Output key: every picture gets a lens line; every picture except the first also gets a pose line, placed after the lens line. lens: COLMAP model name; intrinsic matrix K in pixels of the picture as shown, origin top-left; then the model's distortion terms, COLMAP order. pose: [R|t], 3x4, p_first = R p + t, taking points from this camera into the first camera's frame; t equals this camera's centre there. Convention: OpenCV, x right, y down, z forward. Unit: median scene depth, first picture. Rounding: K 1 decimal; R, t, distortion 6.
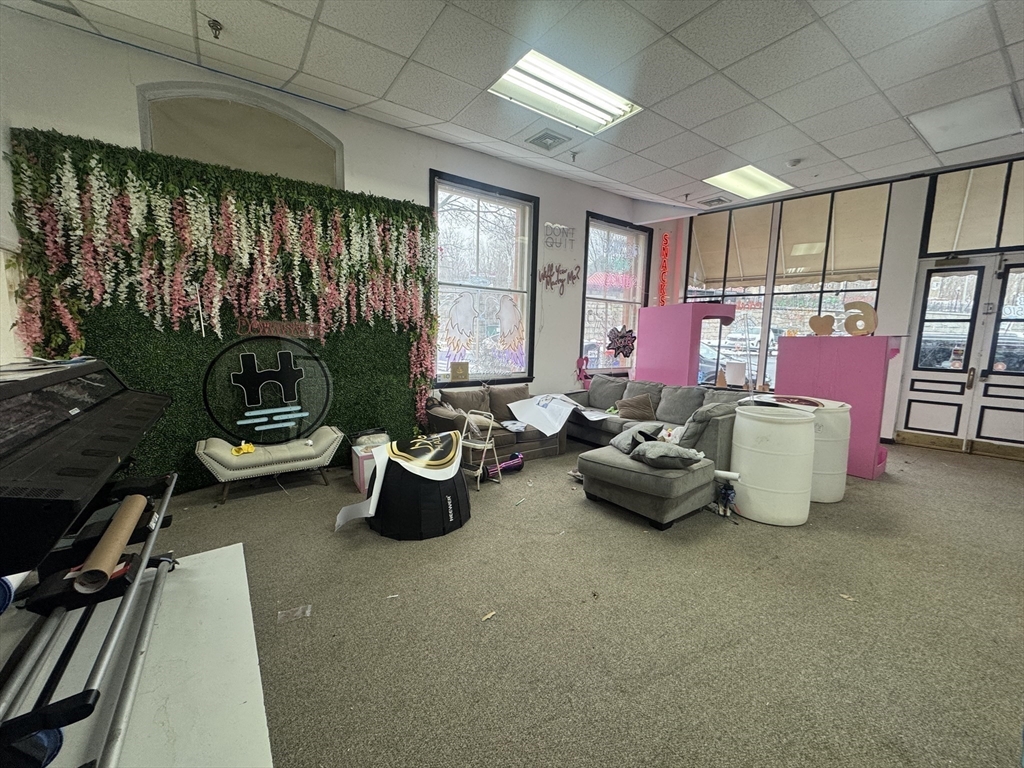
lens RADIAL K [[406.8, 0, 514.2], [0, 406.8, 384.8], [0, 0, 1]] dist [-0.000390, -0.000156]
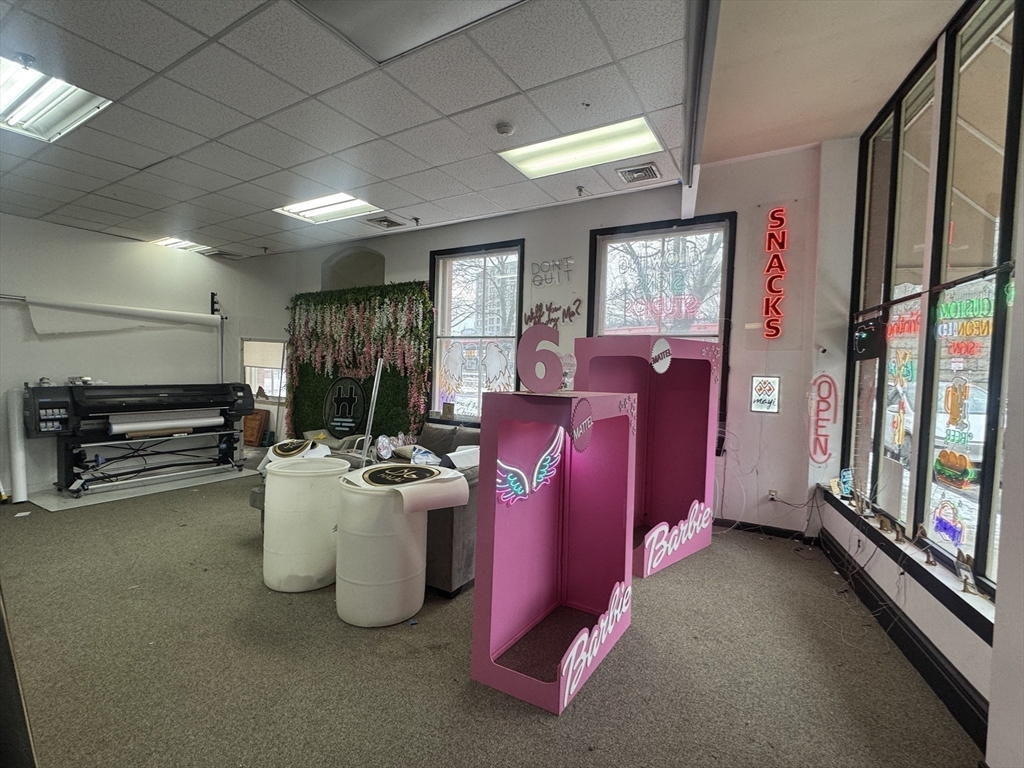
lens RADIAL K [[471.0, 0, 513.2], [0, 471.0, 385.7], [0, 0, 1]] dist [-0.001530, -0.000036]
pose [[0.400150, 0.028072, -0.916020, 1.133484], [-0.133669, 0.990630, -0.028033, -0.088841], [0.906649, 0.133661, 0.400153, 0.612301]]
